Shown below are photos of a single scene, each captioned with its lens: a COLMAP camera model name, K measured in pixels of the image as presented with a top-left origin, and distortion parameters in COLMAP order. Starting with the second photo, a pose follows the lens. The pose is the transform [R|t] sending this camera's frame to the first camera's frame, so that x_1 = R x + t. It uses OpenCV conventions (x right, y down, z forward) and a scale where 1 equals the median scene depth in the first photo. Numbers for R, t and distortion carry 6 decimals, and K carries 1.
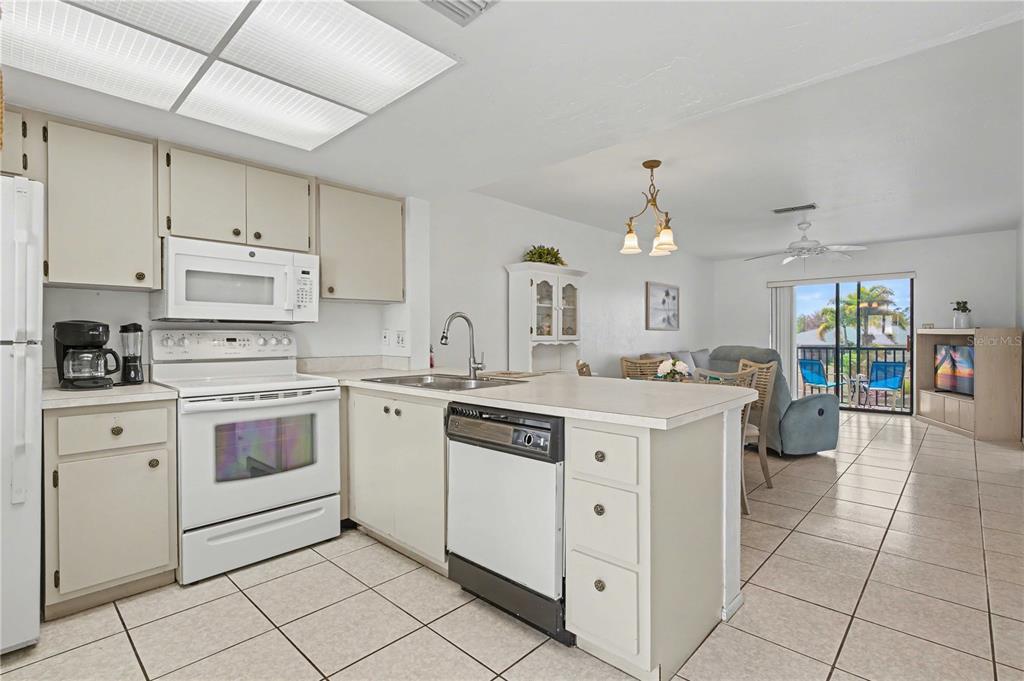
lens RADIAL K [[485.2, 0, 512.0], [0, 485.2, 340.5], [0, 0, 1]] dist [-0.001830, 0.000189]
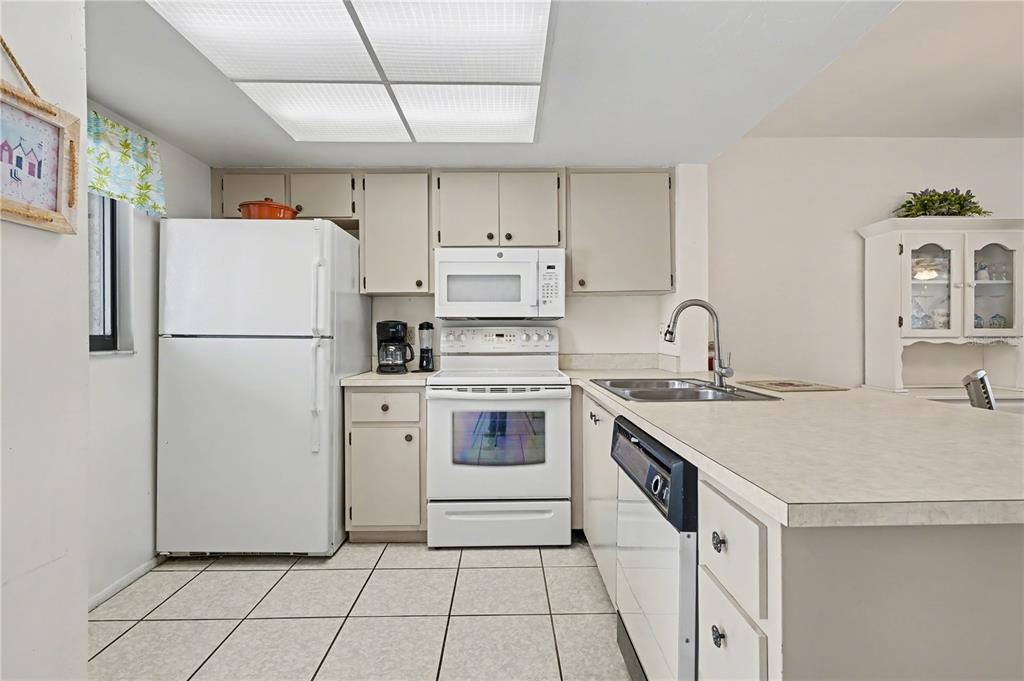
lens RADIAL K [[497.2, 0, 513.3], [0, 497.2, 335.1], [0, 0, 1]] dist [-0.003452, -0.000717]
pose [[0.699205, -0.001148, -0.714920, 0.238374], [-0.002160, 0.999991, -0.003719, 0.001503], [0.714918, 0.004145, 0.699196, 0.236557]]
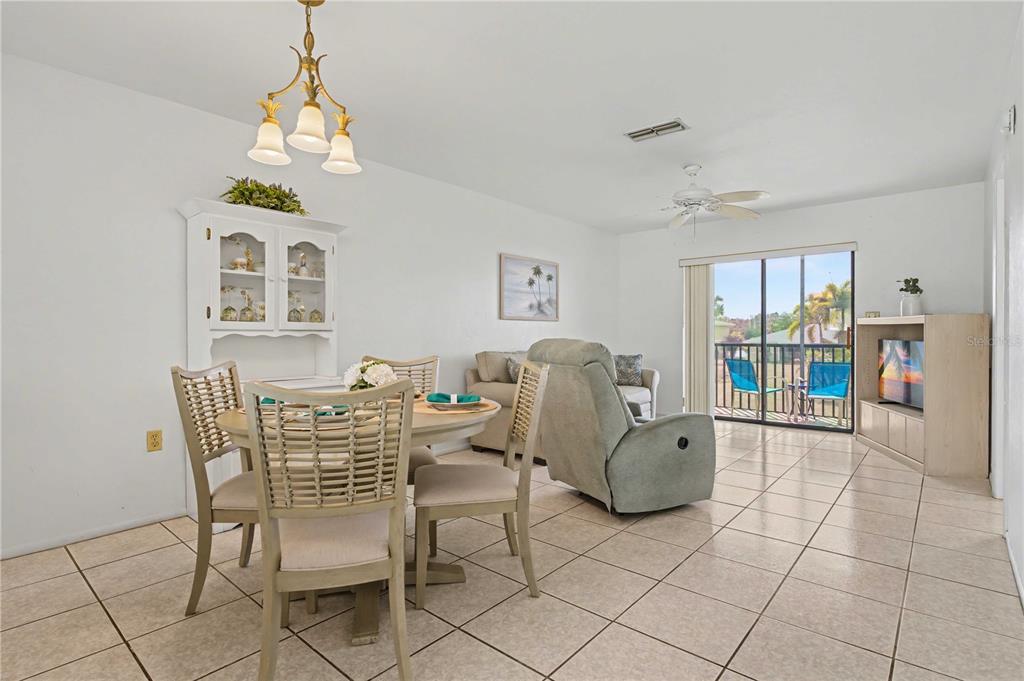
lens RADIAL K [[507.5, 0, 512.0], [0, 507.5, 340.5], [0, 0, 1]] dist [-0.003769, -0.000631]
pose [[0.999247, 0.000107, 0.038795, 0.612240], [-0.000169, 0.999999, 0.001590, 0.020038], [-0.038795, -0.001596, 0.999246, 0.542480]]
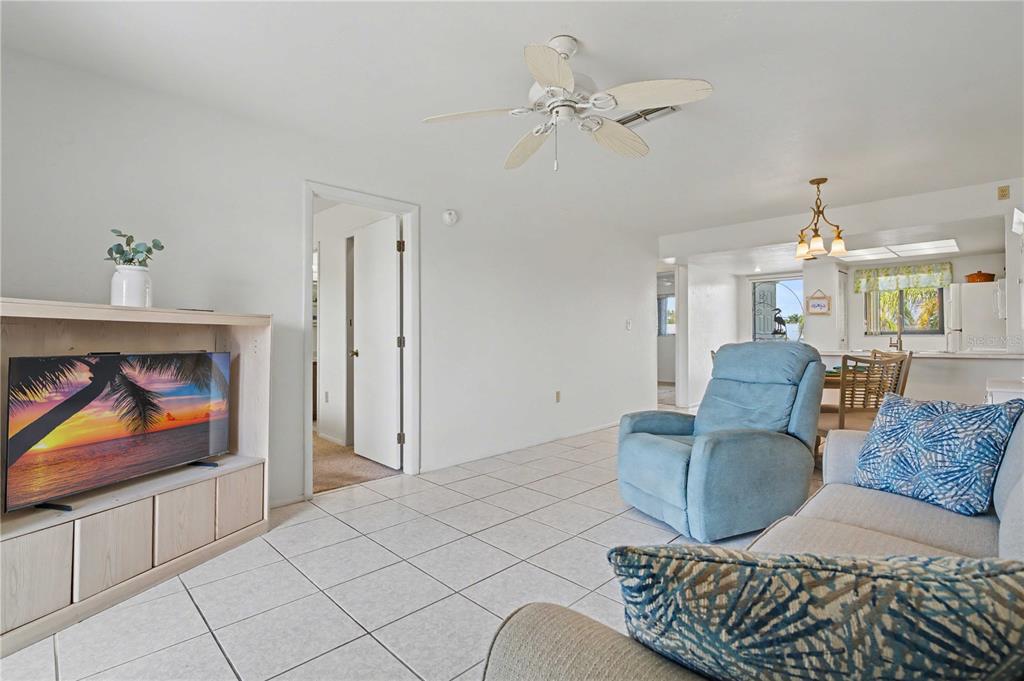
lens RADIAL K [[482.0, 0, 513.2], [0, 482.0, 331.3], [0, 0, 1]] dist [-0.002186, -0.000107]
pose [[-0.999562, 0.008016, 0.028489, 1.235852], [0.008047, 0.999967, 0.000967, -0.010766], [-0.028480, 0.001196, -0.999594, 2.716553]]
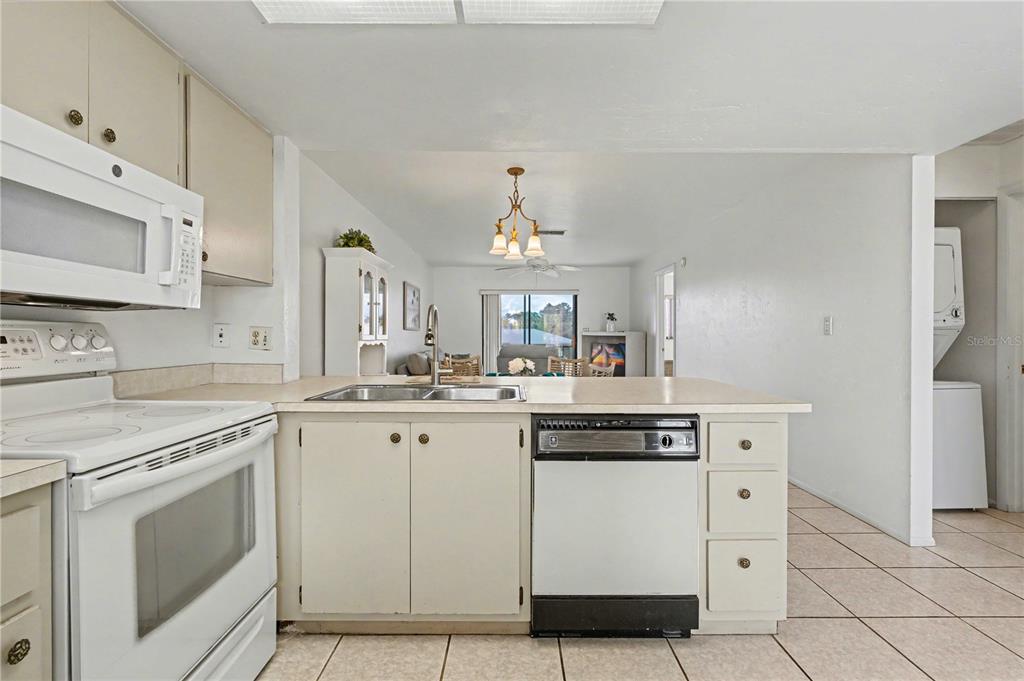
lens RADIAL K [[478.3, 0, 515.0], [0, 478.3, 338.4], [0, 0, 1]] dist [0.001236, 0.000793]
pose [[0.725895, 0.000909, 0.687804, -0.525556], [0.002313, 0.999990, -0.003762, 0.000218], [-0.687801, 0.004322, 0.725886, 0.318584]]
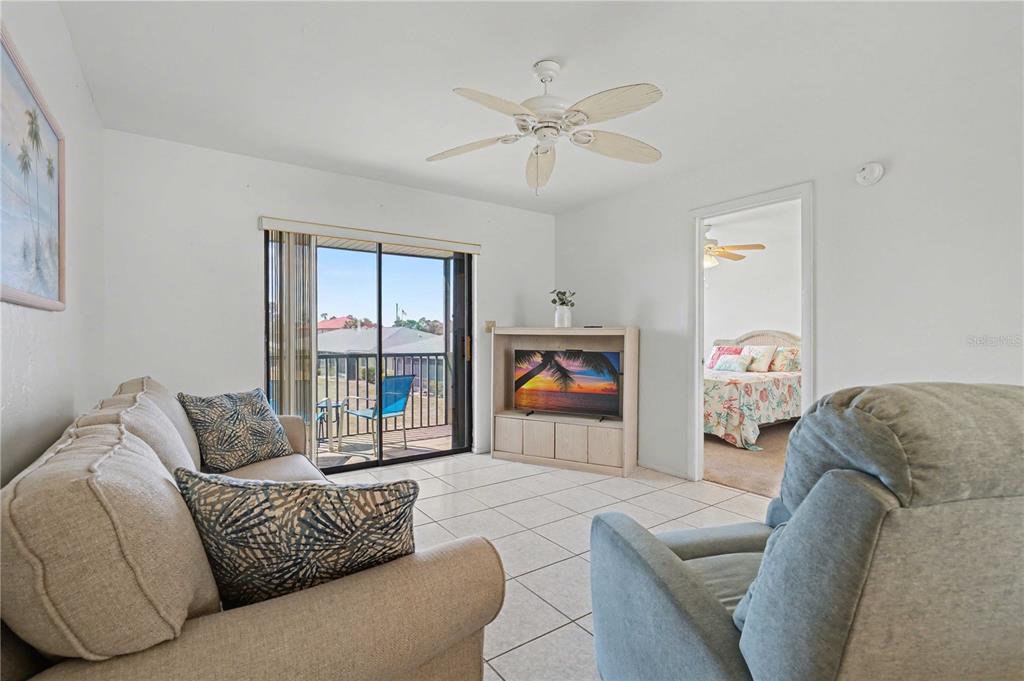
lens RADIAL K [[478.3, 0, 515.0], [0, 478.3, 338.4], [0, 0, 1]] dist [0.001236, 0.000793]
pose [[0.194279, -0.002217, 0.980944, 0.392705], [0.011290, 0.999936, 0.000024, -0.018057], [-0.980881, 0.011070, 0.194291, 1.859682]]
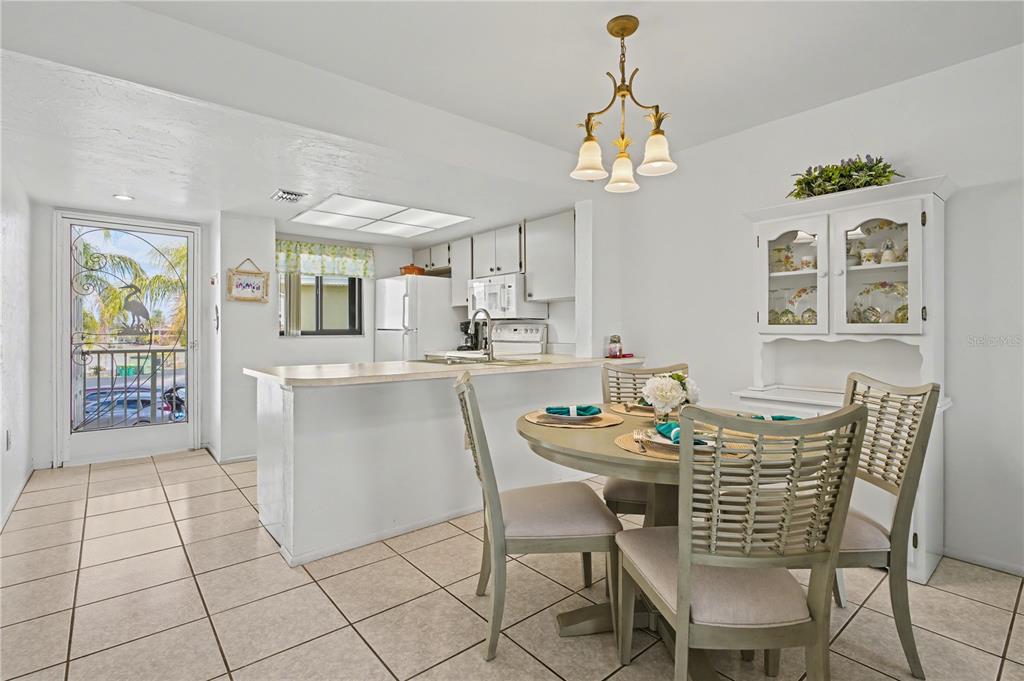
lens RADIAL K [[482.0, 0, 513.2], [0, 482.0, 331.3], [0, 0, 1]] dist [-0.002186, -0.000107]
pose [[-0.114835, 0.003616, -0.993378, 1.084238], [-0.008091, 0.999957, 0.004576, -0.004167], [0.993352, 0.008563, -0.114800, 1.168601]]
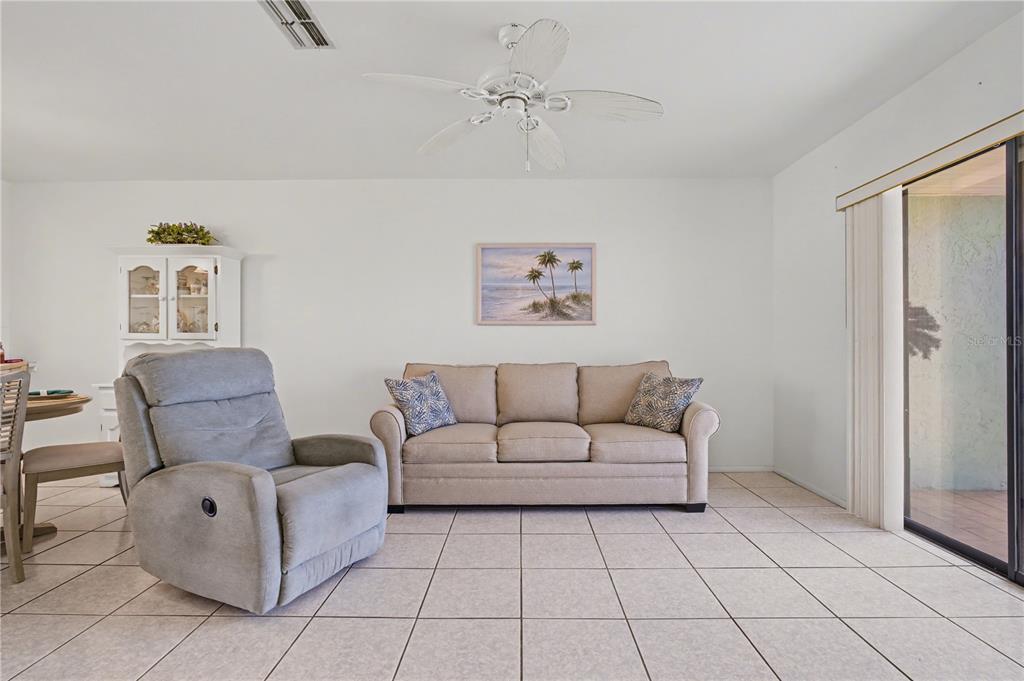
lens RADIAL K [[496.0, 0, 506.5], [0, 496.0, 338.1], [0, 0, 1]] dist [0.016688, 0.000047]
pose [[0.661295, -0.005632, -0.750105, 1.748825], [-0.010158, 0.999813, -0.016462, 0.008940], [0.750057, 0.018506, 0.661114, 1.436084]]
